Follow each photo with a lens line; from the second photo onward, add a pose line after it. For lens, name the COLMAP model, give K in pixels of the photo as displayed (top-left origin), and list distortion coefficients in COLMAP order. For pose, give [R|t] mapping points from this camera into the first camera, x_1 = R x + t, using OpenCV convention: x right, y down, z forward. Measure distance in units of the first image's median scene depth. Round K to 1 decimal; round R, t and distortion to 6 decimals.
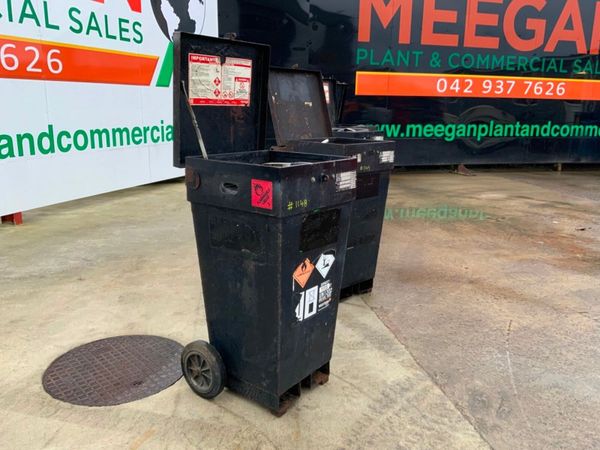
lens RADIAL K [[495.7, 0, 301.5], [0, 495.7, 223.3], [0, 0, 1]] dist [0.073372, -0.130325]
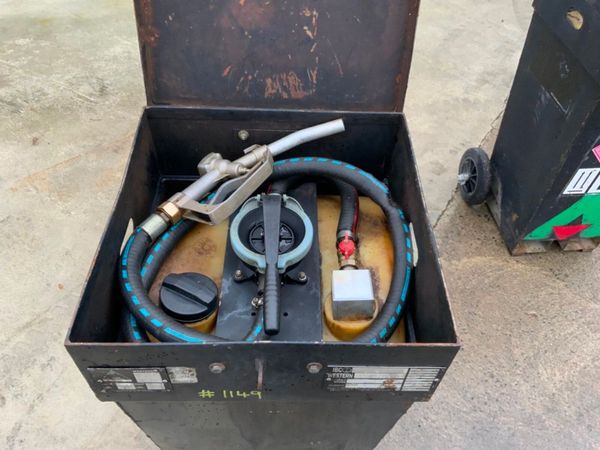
lens RADIAL K [[495.7, 0, 300.5], [0, 495.7, 218.6], [0, 0, 1]] dist [0.073372, -0.130325]
pose [[0.716658, 0.528821, -0.454697, 0.123054], [-0.191275, 0.776000, 0.601030, -0.186757], [0.670683, -0.343761, 0.657277, 0.505137]]
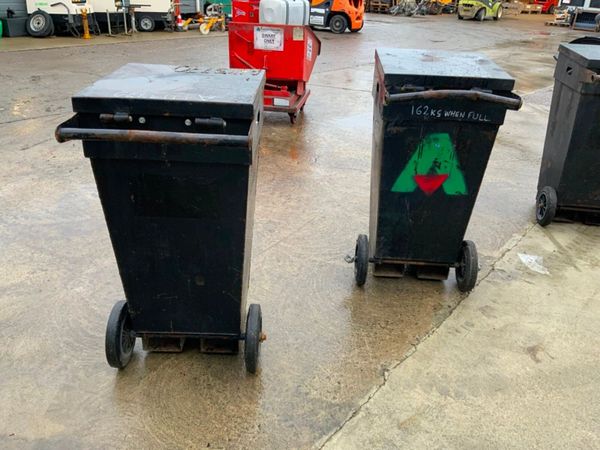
lens RADIAL K [[495.7, 0, 300.2], [0, 495.7, 225.3], [0, 0, 1]] dist [0.073372, -0.130325]
pose [[-0.603193, -0.390086, 0.695695, -0.193138], [0.134291, 0.810118, 0.570680, -0.306765], [-0.786208, 0.437656, -0.436272, 1.187546]]
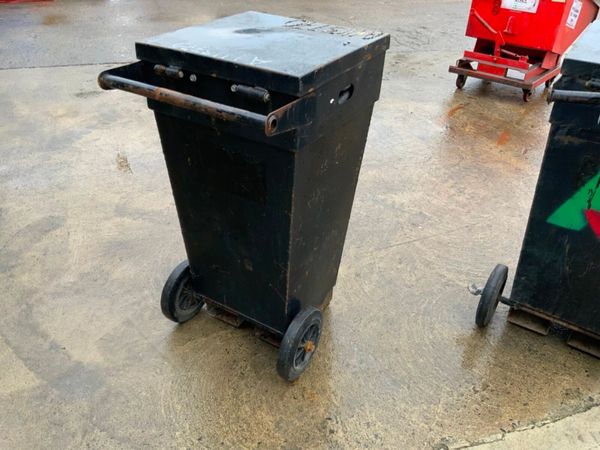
lens RADIAL K [[495.7, 0, 299.8], [0, 495.7, 224.1], [0, 0, 1]] dist [0.073372, -0.130325]
pose [[-0.106963, -0.548605, 0.829211, -0.173807], [0.187833, 0.807829, 0.558687, -0.277620], [-0.976359, 0.215512, 0.016638, 1.072794]]
